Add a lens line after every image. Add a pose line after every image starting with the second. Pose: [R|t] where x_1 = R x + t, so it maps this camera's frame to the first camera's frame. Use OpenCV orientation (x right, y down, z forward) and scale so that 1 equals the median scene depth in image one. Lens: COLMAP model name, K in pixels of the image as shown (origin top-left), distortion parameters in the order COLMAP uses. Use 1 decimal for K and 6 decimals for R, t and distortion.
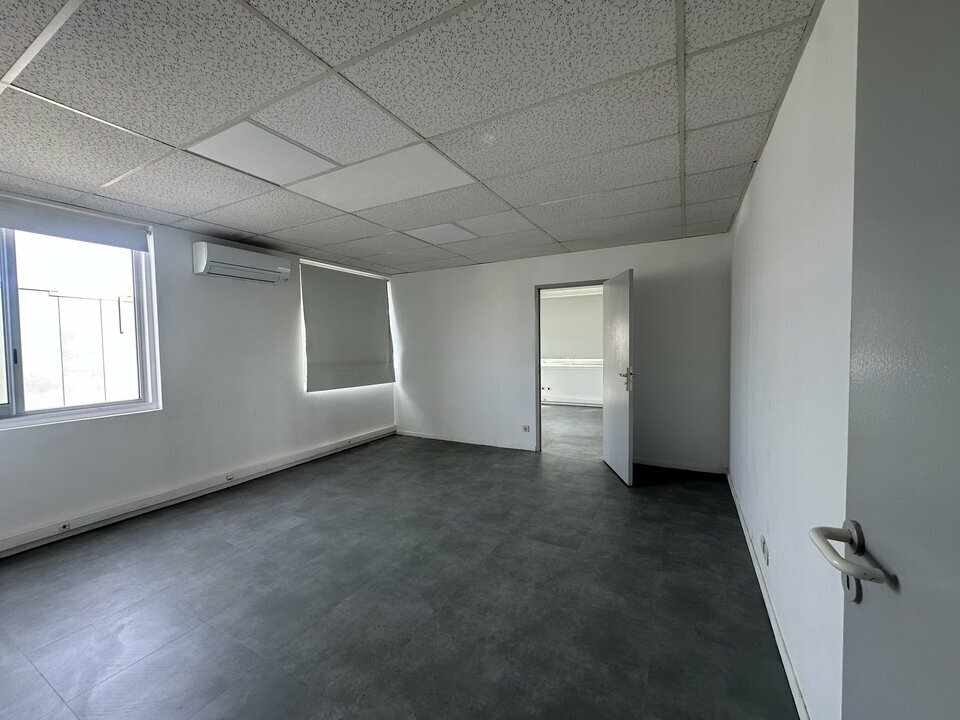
lens RADIAL K [[383.0, 0, 478.9], [0, 383.0, 361.0], [0, 0, 1]] dist [0.000468, 0.000049]
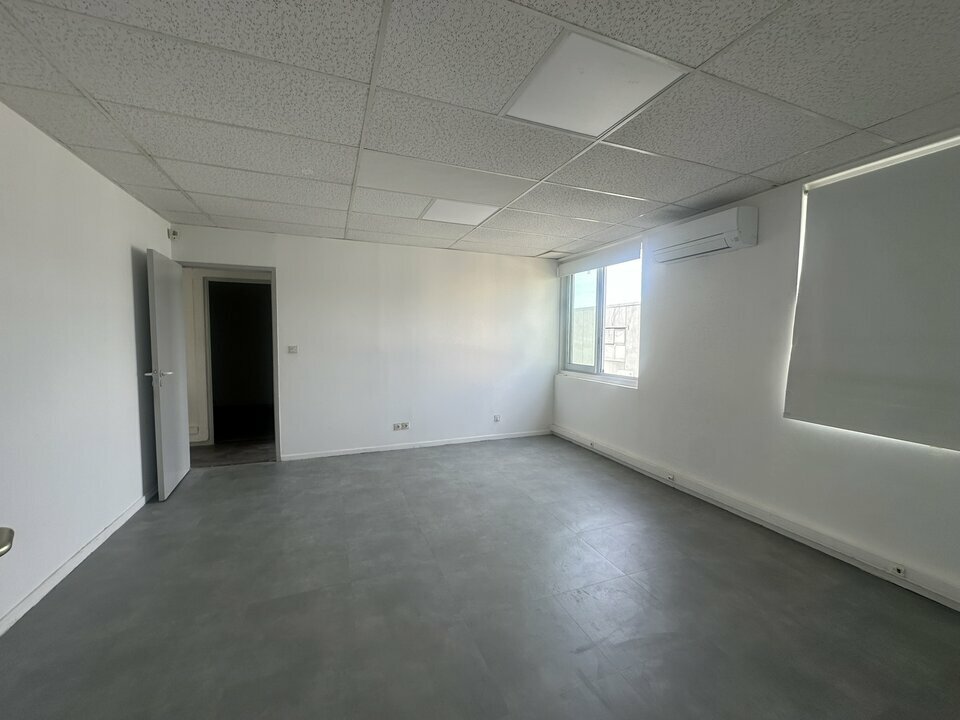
lens RADIAL K [[384.8, 0, 478.3], [0, 384.8, 360.7], [0, 0, 1]] dist [-0.000255, -0.000021]
pose [[-0.644507, 0.056981, -0.762472, 0.500709], [-0.030883, 0.994465, 0.100423, -0.081451], [0.763975, 0.088270, -0.639180, 1.735986]]
